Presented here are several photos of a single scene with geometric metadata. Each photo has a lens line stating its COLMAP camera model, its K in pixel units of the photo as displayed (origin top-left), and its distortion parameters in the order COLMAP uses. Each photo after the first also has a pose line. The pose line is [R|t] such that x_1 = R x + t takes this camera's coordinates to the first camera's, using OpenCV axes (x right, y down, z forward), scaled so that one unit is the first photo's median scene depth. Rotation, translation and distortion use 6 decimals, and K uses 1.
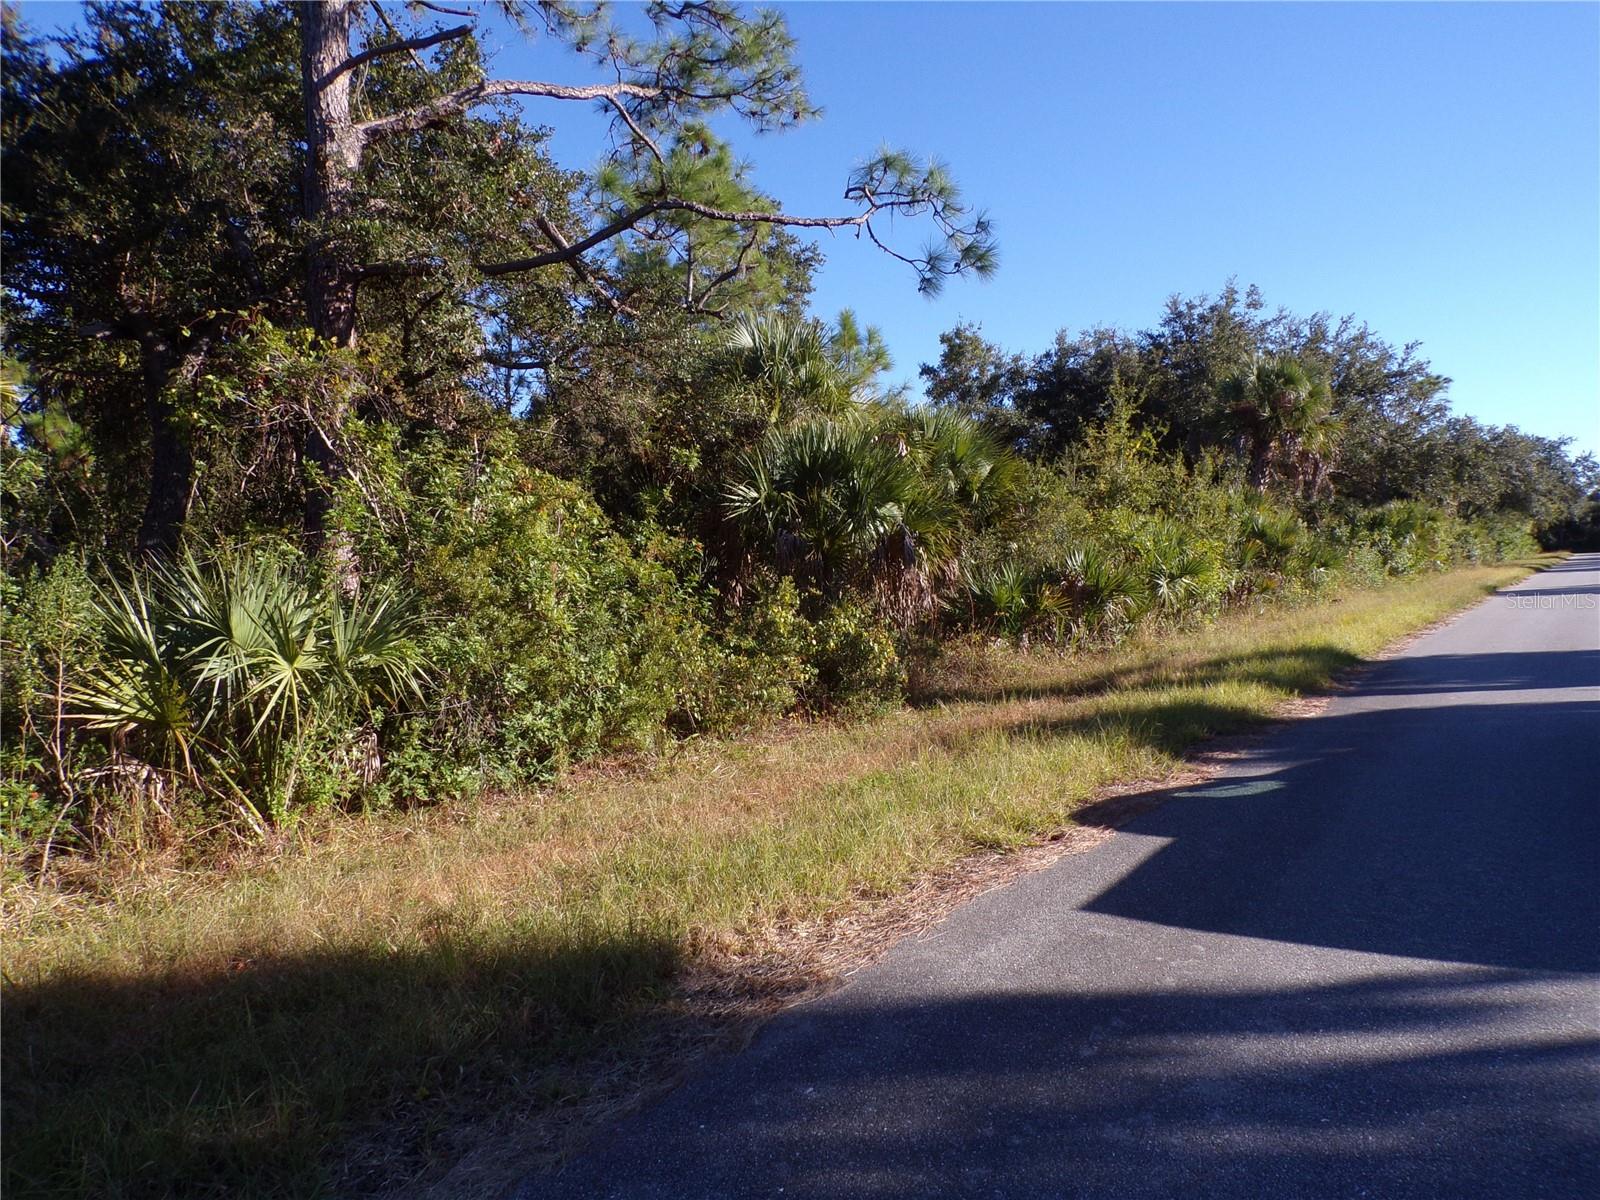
lens RADIAL K [[1082.6, 0, 797.3], [0, 1082.6, 608.6], [0, 0, 1]] dist [-0.023750, 0.028241]
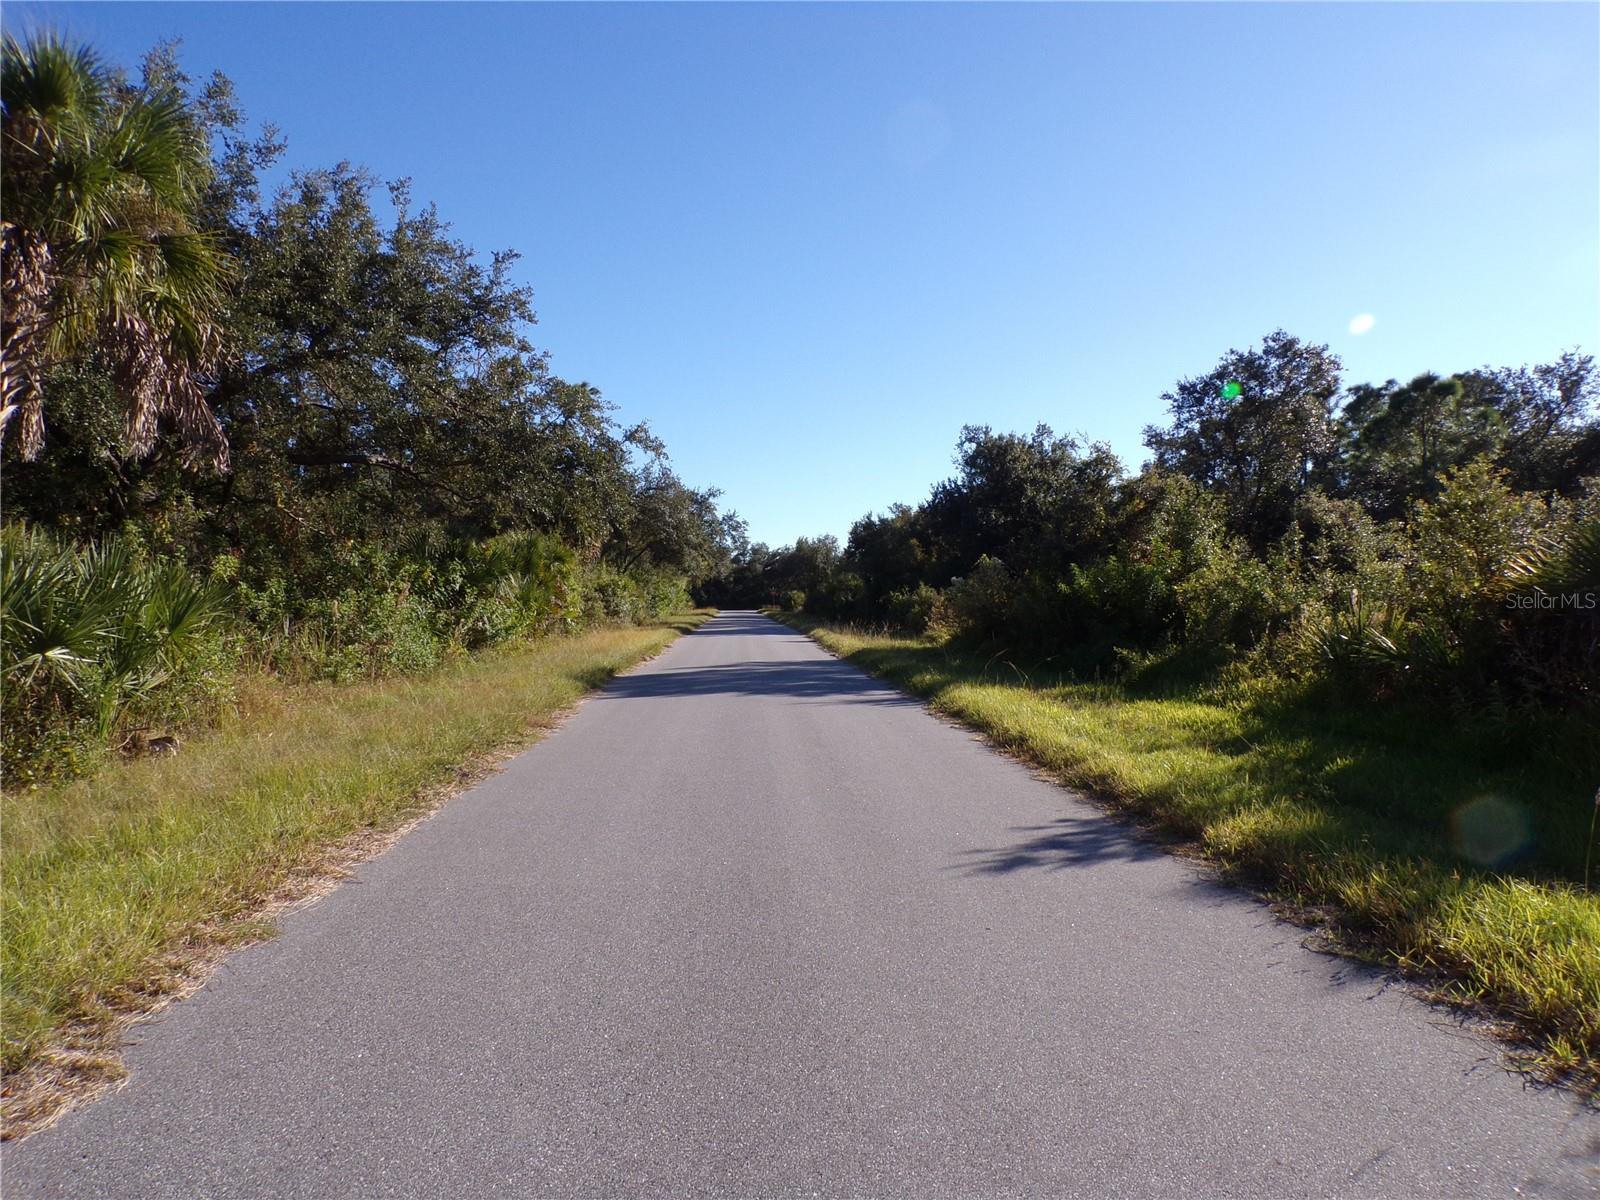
lens RADIAL K [[1082.6, 0, 797.3], [0, 1082.6, 608.6], [0, 0, 1]] dist [-0.023750, 0.028241]
pose [[0.767232, 0.036344, 0.640339, 0.203145], [-0.011698, 0.999020, -0.042686, -0.017726], [-0.641263, 0.025259, 0.766905, 0.281850]]
